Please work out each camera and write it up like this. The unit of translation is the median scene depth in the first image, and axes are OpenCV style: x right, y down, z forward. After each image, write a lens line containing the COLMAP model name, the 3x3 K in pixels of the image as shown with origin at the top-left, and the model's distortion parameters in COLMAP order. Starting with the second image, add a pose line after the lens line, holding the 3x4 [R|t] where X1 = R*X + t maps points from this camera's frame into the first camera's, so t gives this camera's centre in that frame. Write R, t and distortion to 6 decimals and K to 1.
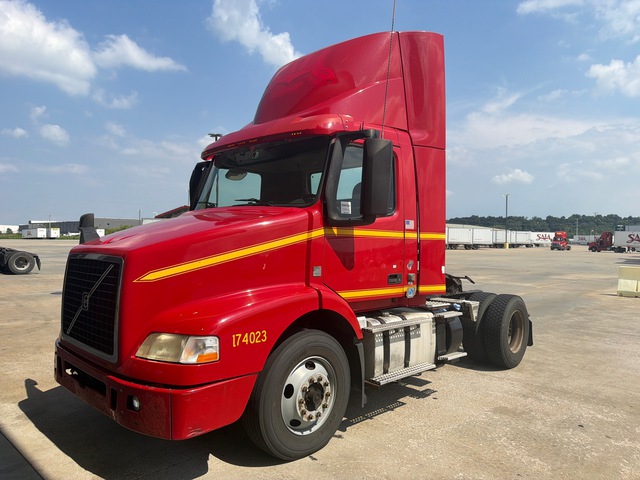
lens RADIAL K [[512.3, 0, 320.0], [0, 512.3, 240.0], [0, 0, 1]] dist [-0.030719, -0.004457]
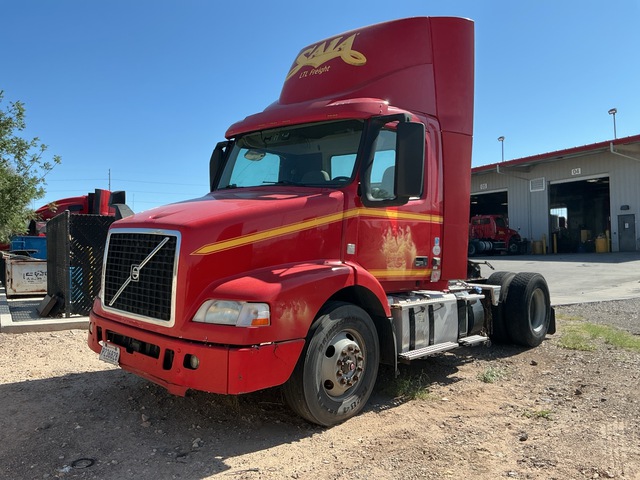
lens RADIAL K [[603.8, 0, 320.0], [0, 603.8, 240.0], [0, 0, 1]] dist [0.006167, 0.002425]
pose [[0.999745, 0.014622, 0.017200, -0.082405], [-0.014889, 0.999769, 0.015489, 0.022219], [-0.016969, -0.015741, 0.999732, -0.224596]]
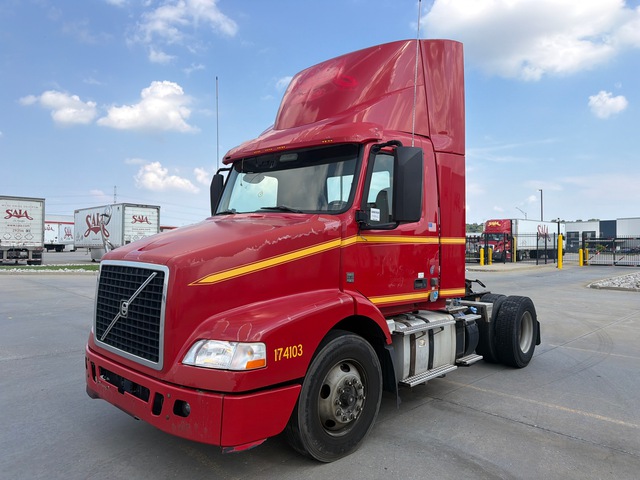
lens RADIAL K [[512.3, 0, 320.0], [0, 512.3, 240.0], [0, 0, 1]] dist [-0.030719, -0.004457]
pose [[0.999680, -0.002559, 0.025171, -0.082201], [0.002470, 0.999991, 0.003557, -0.014956], [-0.025179, -0.003493, 0.999677, -0.018352]]
